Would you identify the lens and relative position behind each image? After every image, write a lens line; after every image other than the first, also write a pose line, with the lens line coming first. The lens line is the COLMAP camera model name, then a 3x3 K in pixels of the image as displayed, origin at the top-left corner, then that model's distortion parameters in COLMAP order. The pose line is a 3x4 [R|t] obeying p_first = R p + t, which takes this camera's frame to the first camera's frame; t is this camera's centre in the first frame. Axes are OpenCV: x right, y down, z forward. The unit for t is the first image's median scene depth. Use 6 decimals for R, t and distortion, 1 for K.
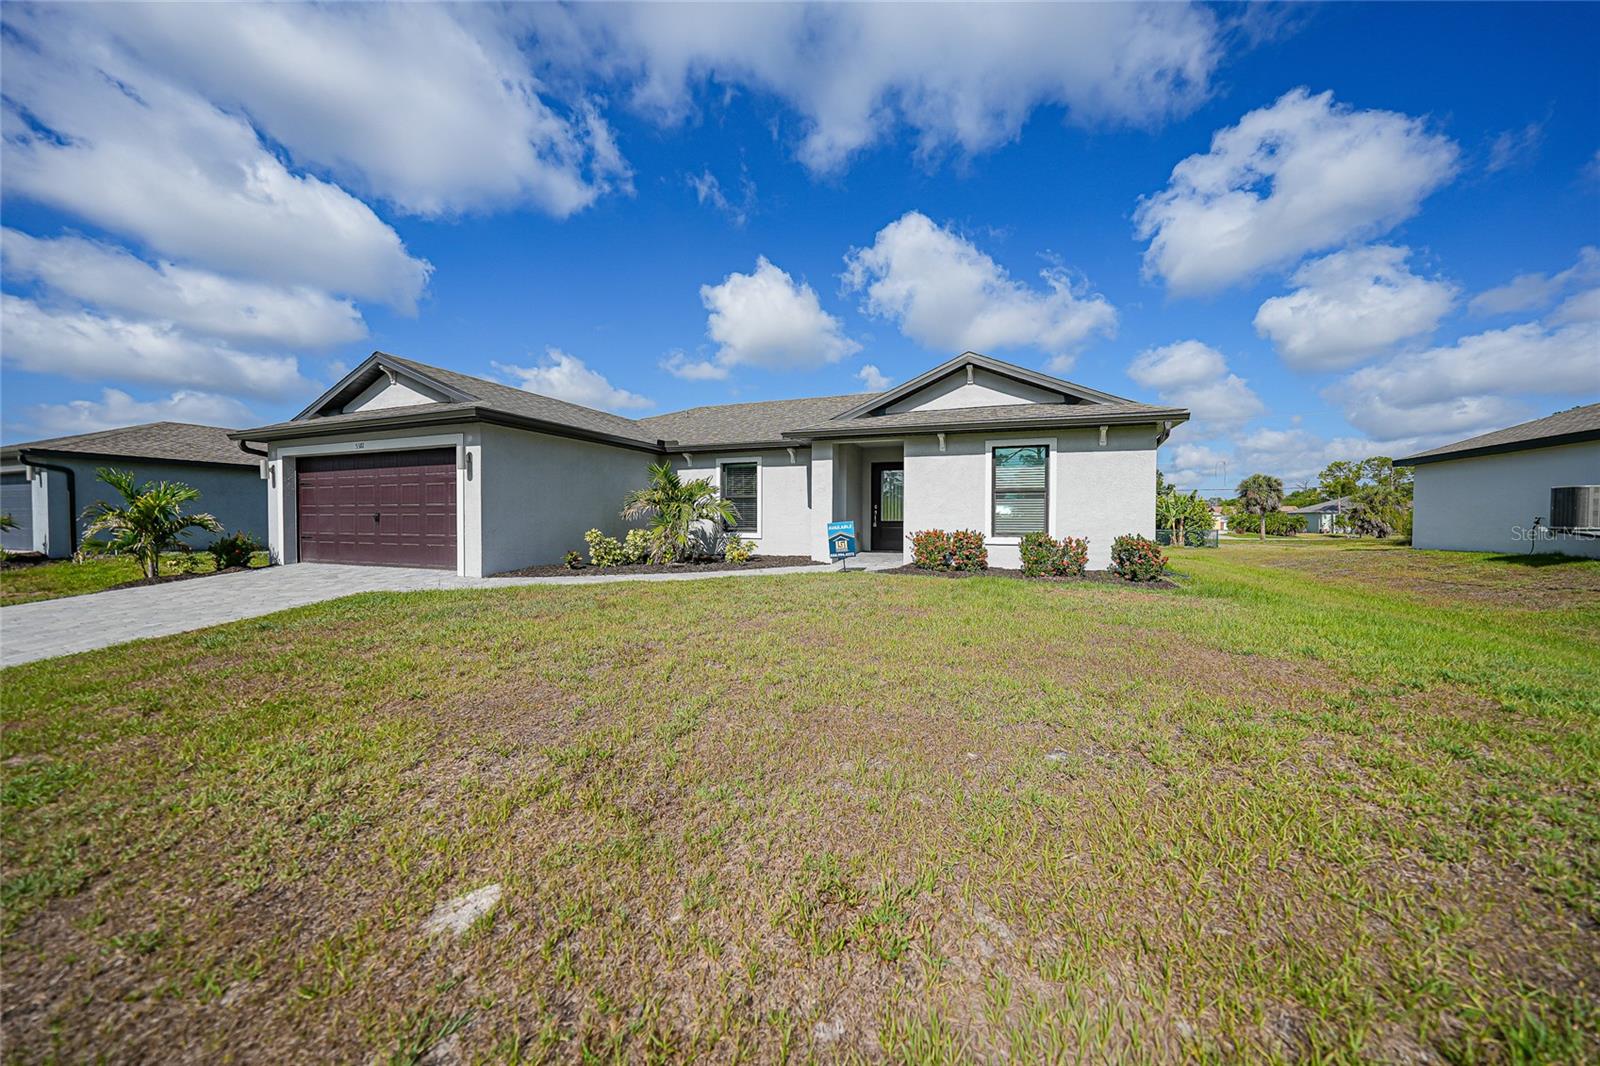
lens RADIAL K [[511.3, 0, 804.5], [0, 511.3, 528.1], [0, 0, 1]] dist [-0.023441, 0.000012]
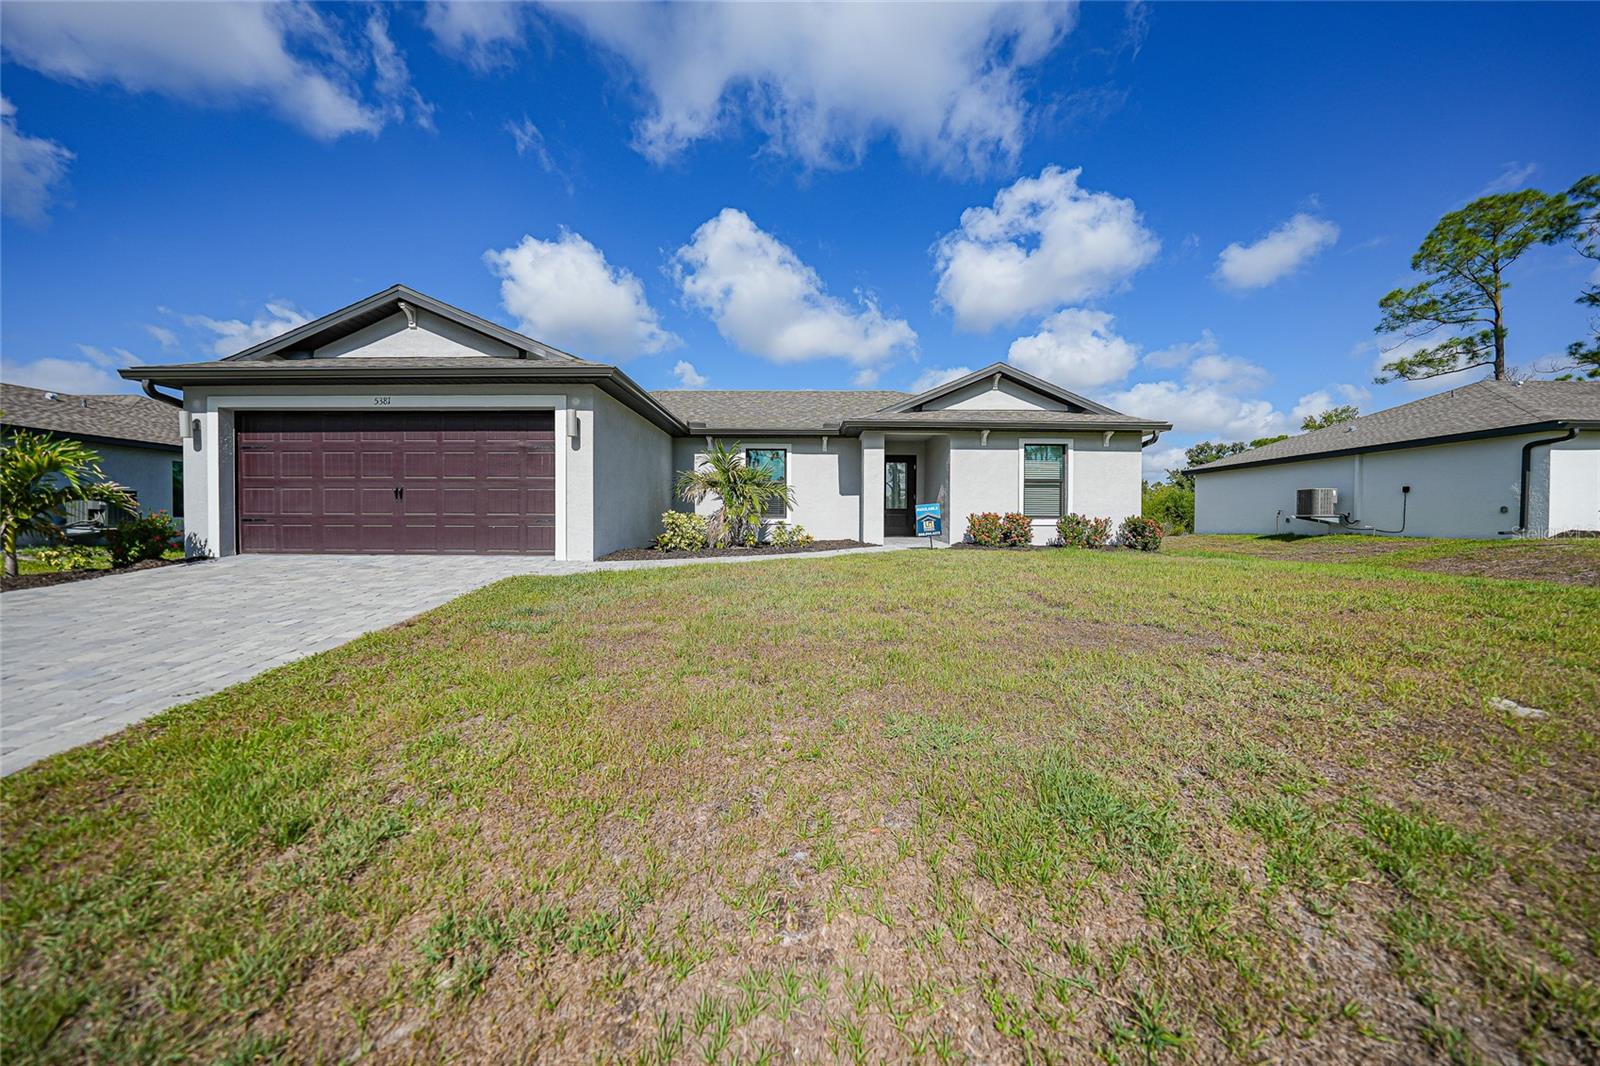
lens RADIAL K [[534.6, 0, 792.7], [0, 534.6, 533.1], [0, 0, 1]] dist [-0.028123, 0.005839]
pose [[0.938461, -0.006960, 0.345315, -0.478547], [0.007131, 0.999974, 0.000776, 0.039067], [-0.345312, 0.001734, 0.938487, 0.003706]]
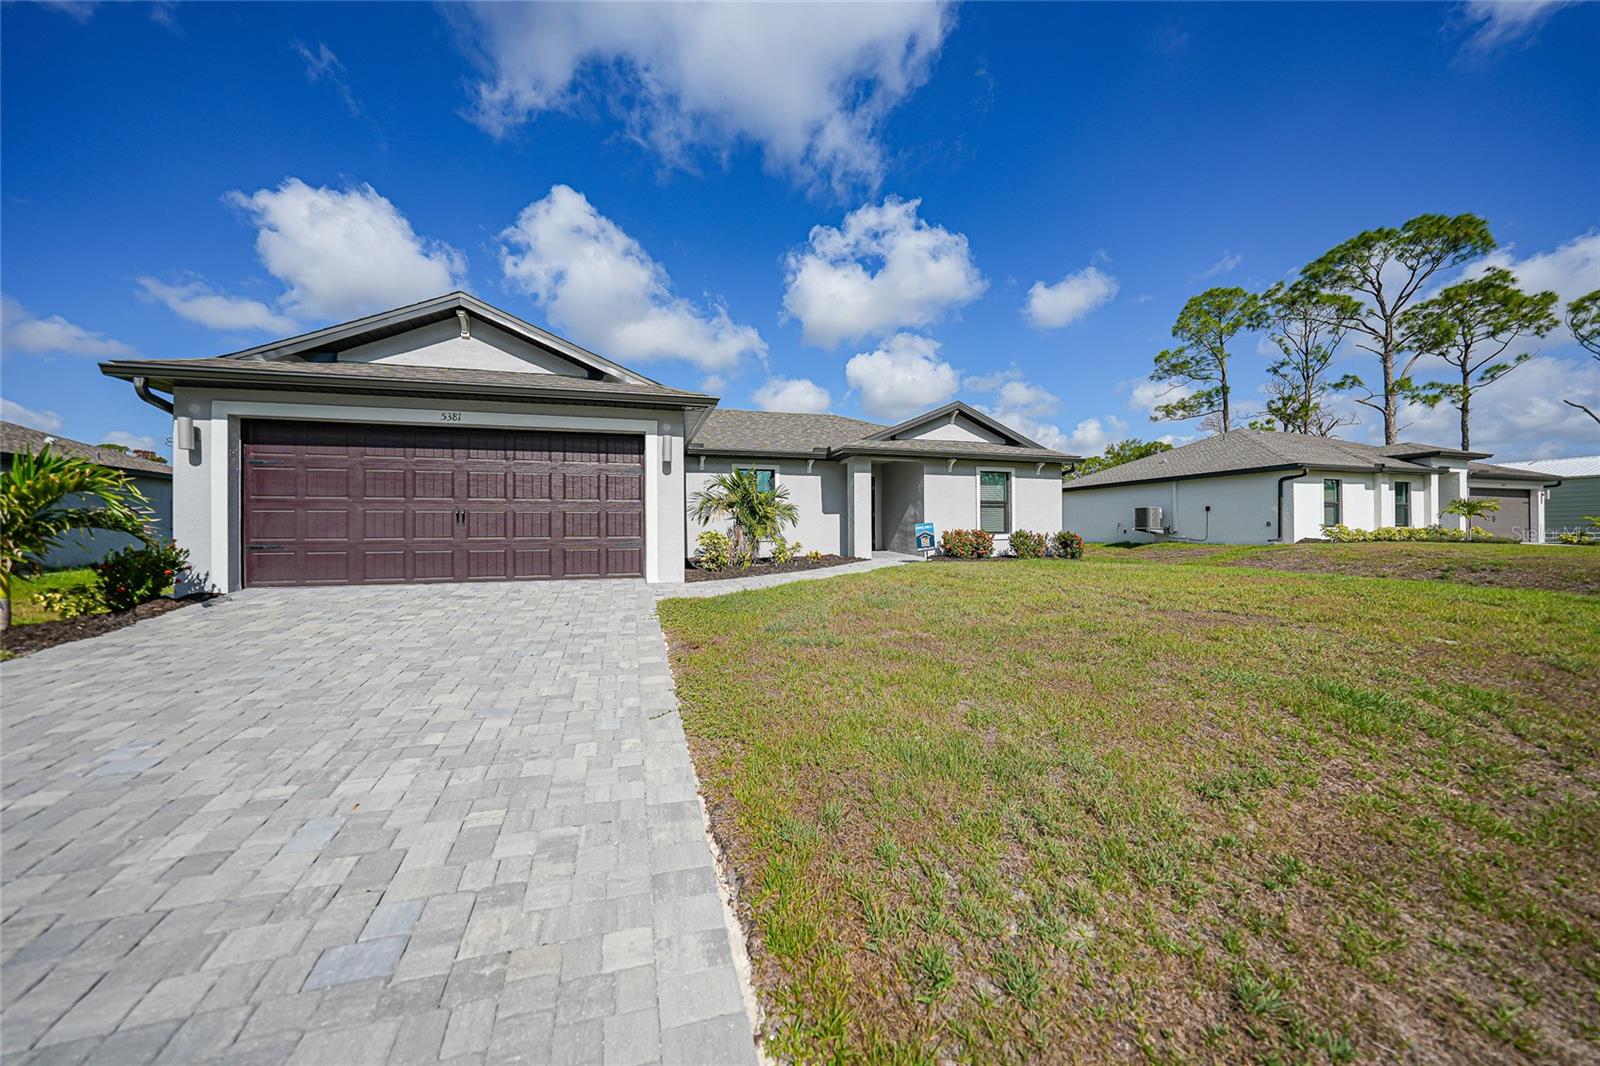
lens RADIAL K [[564.2, 0, 800.0], [0, 564.2, 533.0], [0, 0, 1]] dist [-0.040972, 0.014536]
pose [[0.790712, -0.008253, 0.612133, -0.821668], [0.023005, 0.999603, -0.016240, 0.023813], [-0.611756, 0.026924, 0.790588, 0.050334]]
